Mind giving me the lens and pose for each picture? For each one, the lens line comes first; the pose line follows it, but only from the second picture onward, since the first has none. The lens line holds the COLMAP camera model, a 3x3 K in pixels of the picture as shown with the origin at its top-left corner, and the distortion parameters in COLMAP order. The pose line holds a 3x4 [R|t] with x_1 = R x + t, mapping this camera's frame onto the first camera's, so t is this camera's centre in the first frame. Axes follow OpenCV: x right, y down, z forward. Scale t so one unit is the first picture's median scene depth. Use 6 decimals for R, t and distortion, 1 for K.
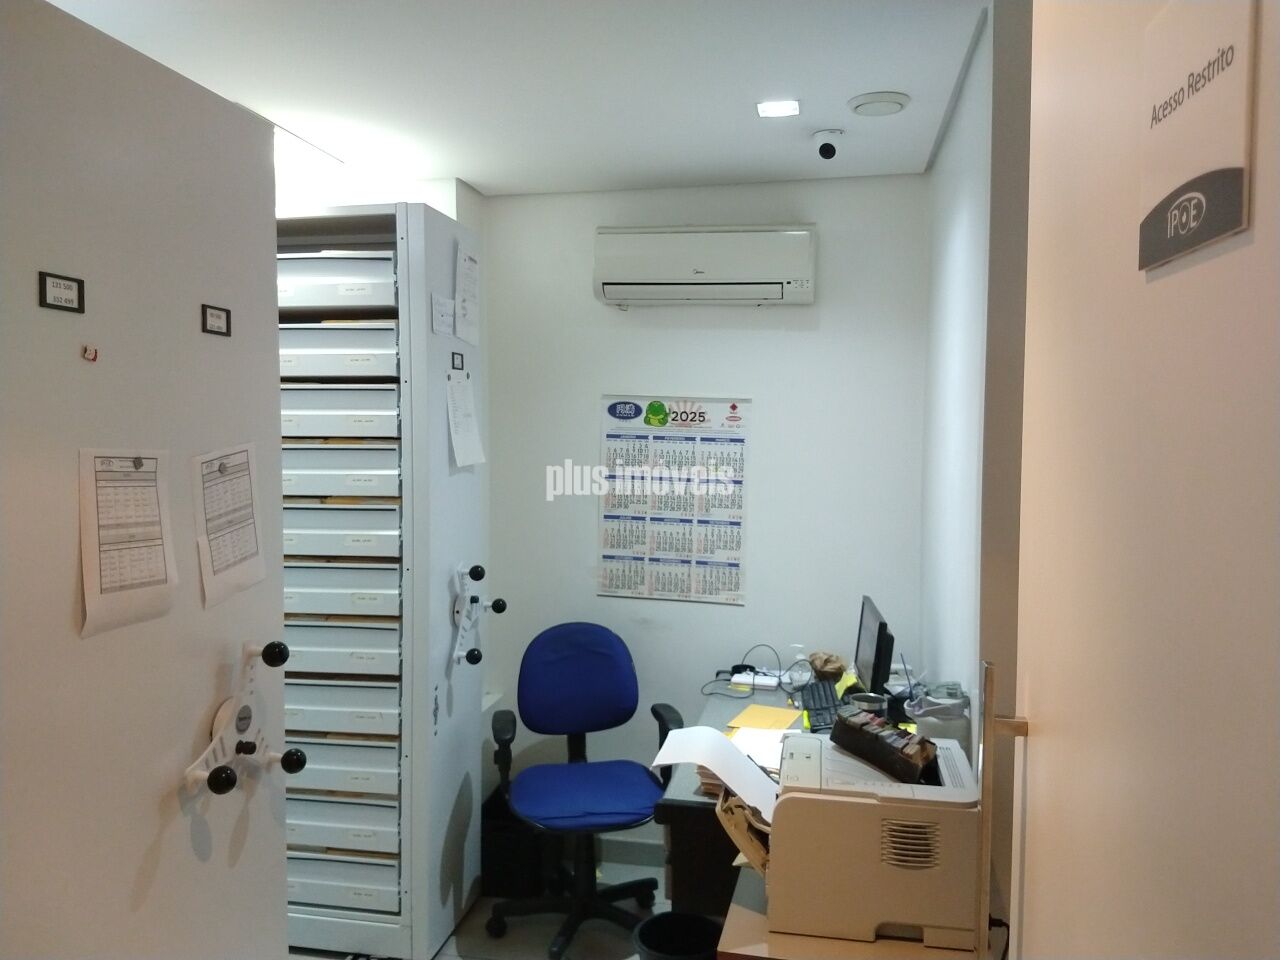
lens RADIAL K [[1012.2, 0, 634.0], [0, 1012.2, 494.7], [0, 0, 1]] dist [0.188337, -0.339068]
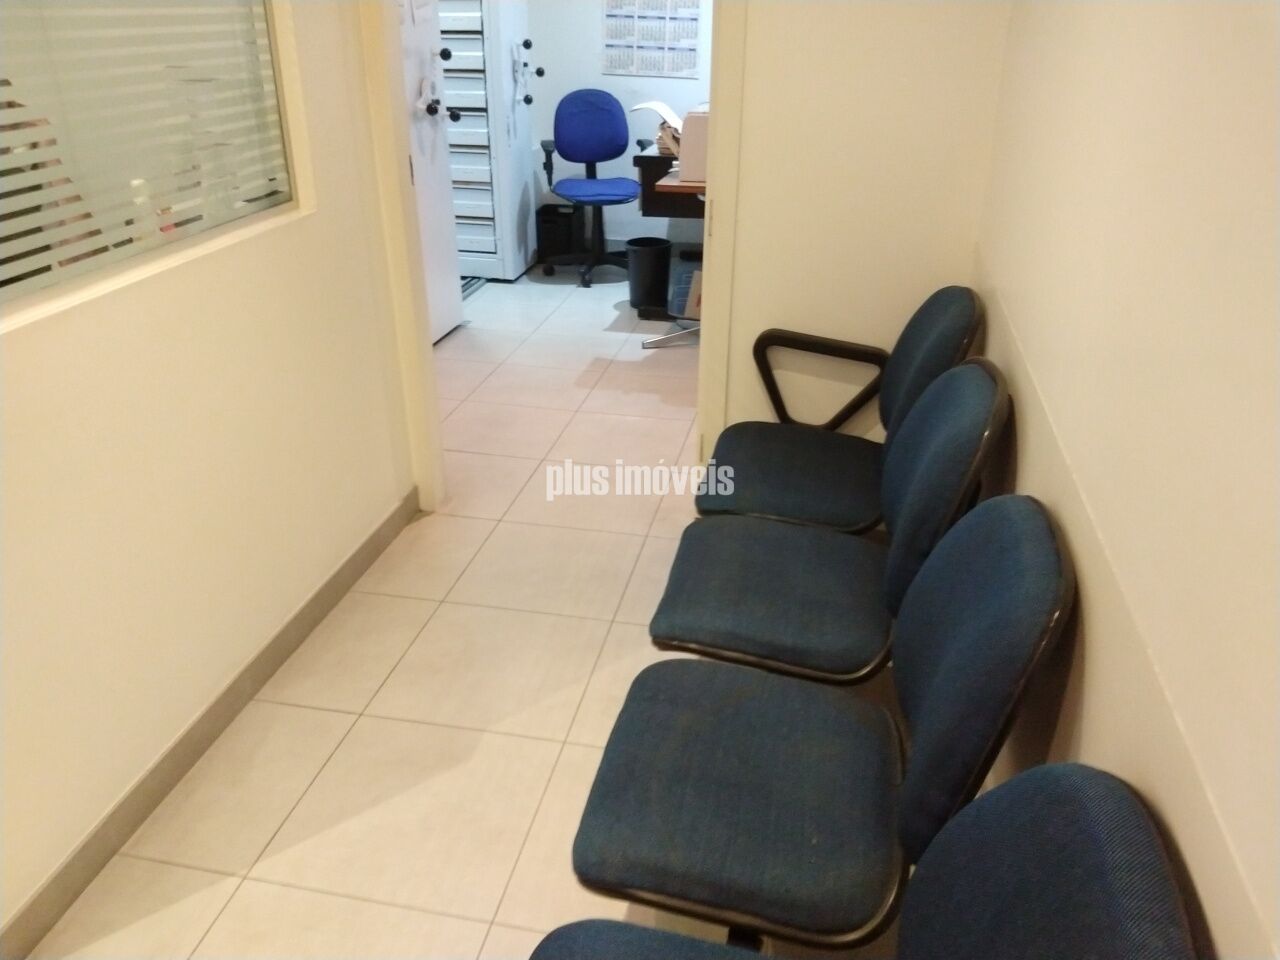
lens RADIAL K [[990.7, 0, 637.5], [0, 990.7, 514.2], [0, 0, 1]] dist [0.282464, -0.657959]
pose [[0.999990, 0.003091, -0.003368, 0.026469], [-0.001514, 0.919091, 0.394043, 0.117878], [0.004314, -0.394033, 0.919086, -0.740750]]
